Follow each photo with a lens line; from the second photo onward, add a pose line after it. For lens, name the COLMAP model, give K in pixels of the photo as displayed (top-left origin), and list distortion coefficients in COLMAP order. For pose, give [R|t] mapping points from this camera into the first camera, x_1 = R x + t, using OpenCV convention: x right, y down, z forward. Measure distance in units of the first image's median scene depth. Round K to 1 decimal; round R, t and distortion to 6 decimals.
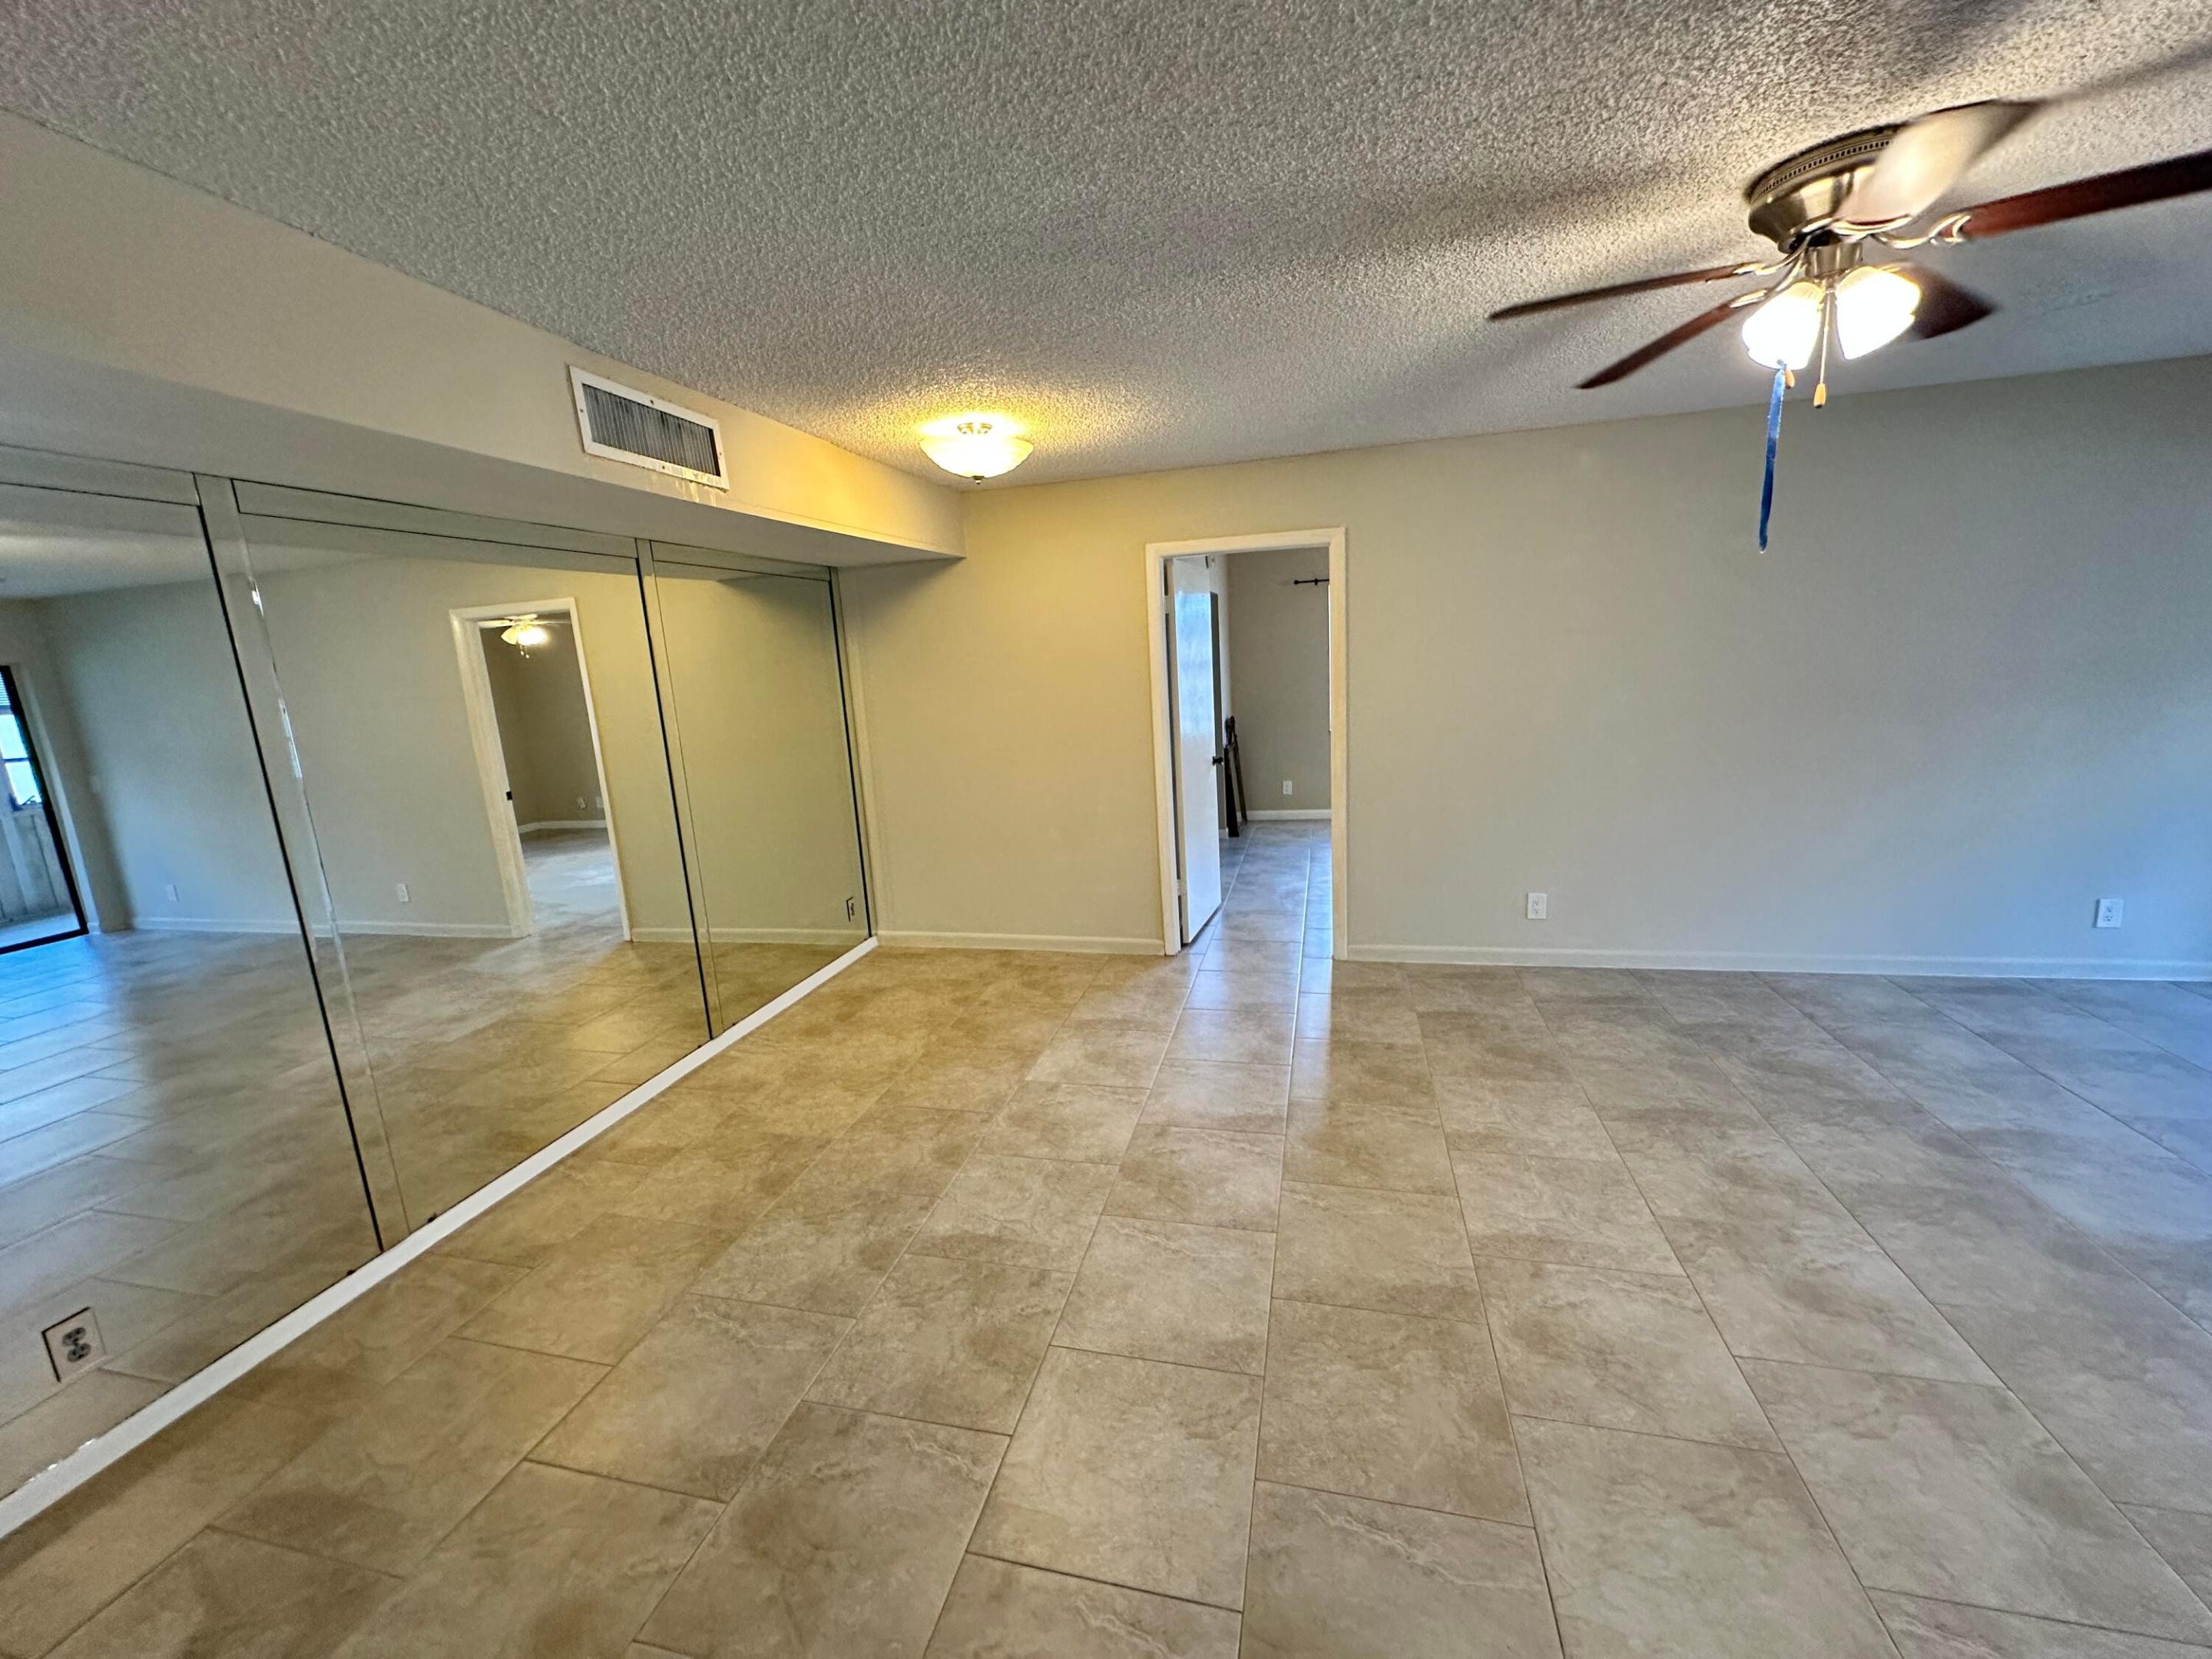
lens RADIAL K [[884.3, 0, 1106.0], [0, 884.3, 829.5], [0, 0, 1]] dist [-0.002842, 0.000627]
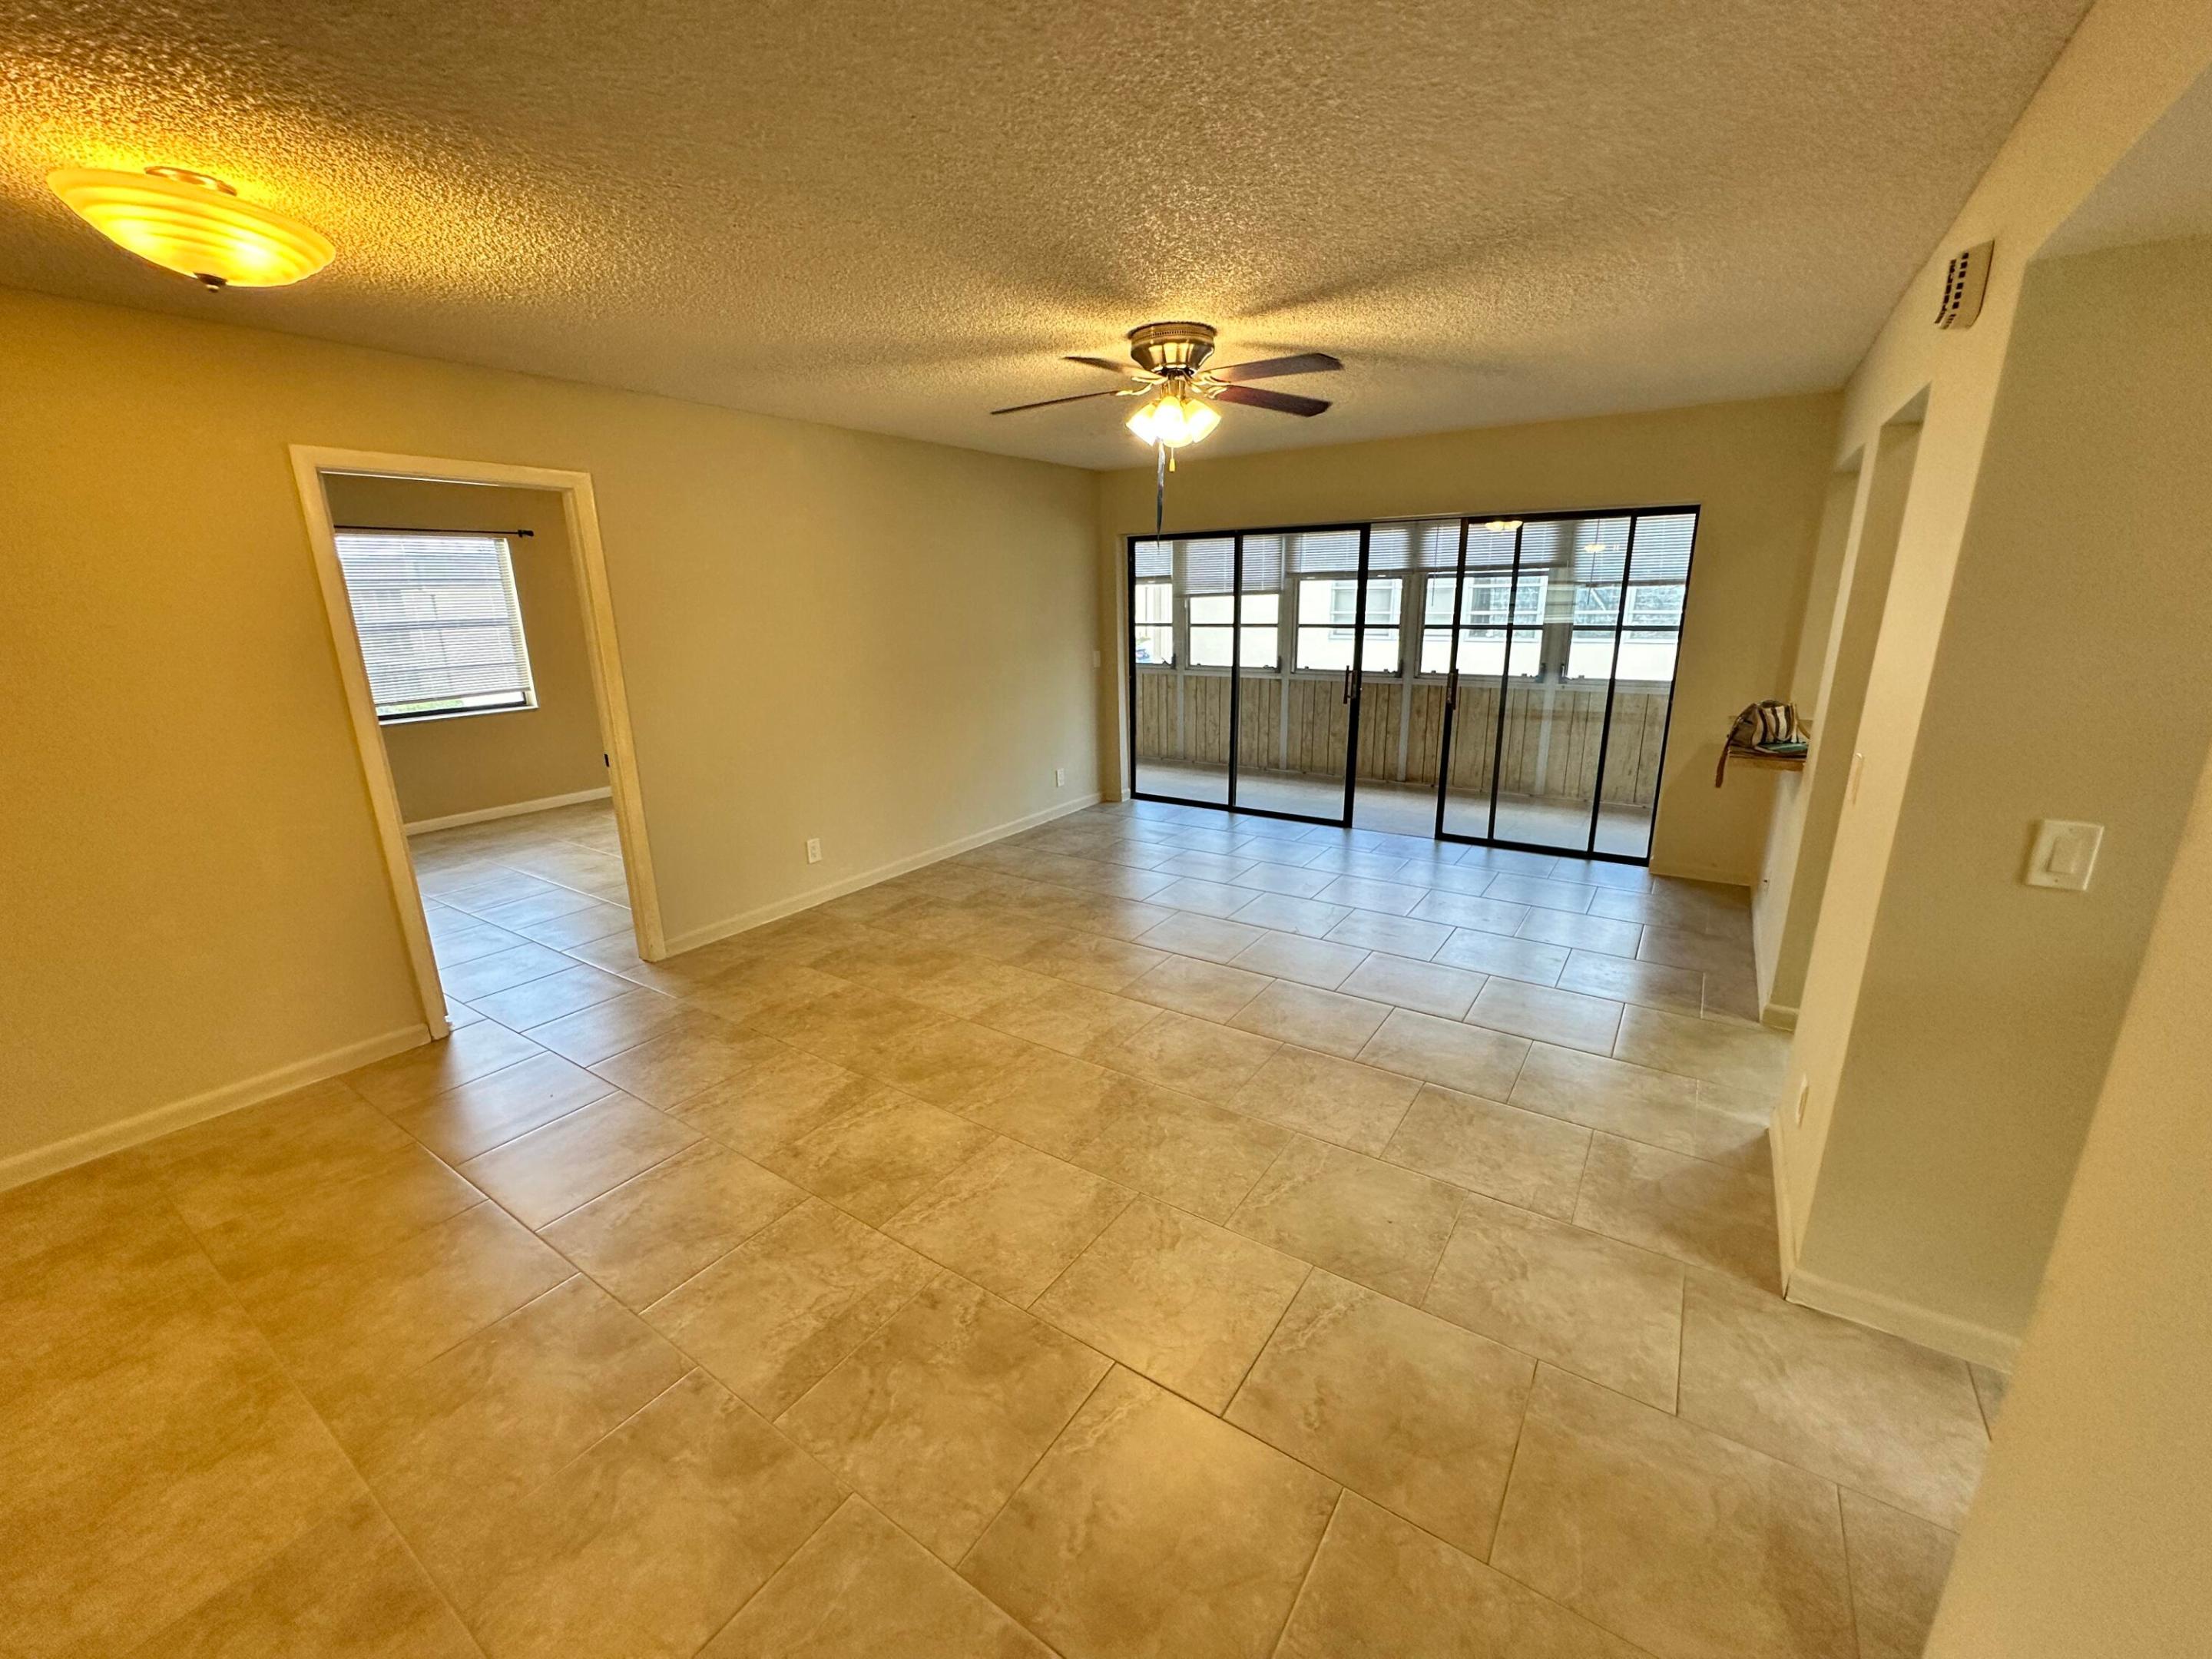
lens RADIAL K [[884.3, 0, 1106.0], [0, 884.3, 829.5], [0, 0, 1]] dist [-0.002842, 0.000627]
pose [[0.343265, -0.194350, 0.918911, -0.541784], [0.181467, 0.973646, 0.138139, -0.035574], [-0.921542, 0.119333, 0.369487, 0.322046]]
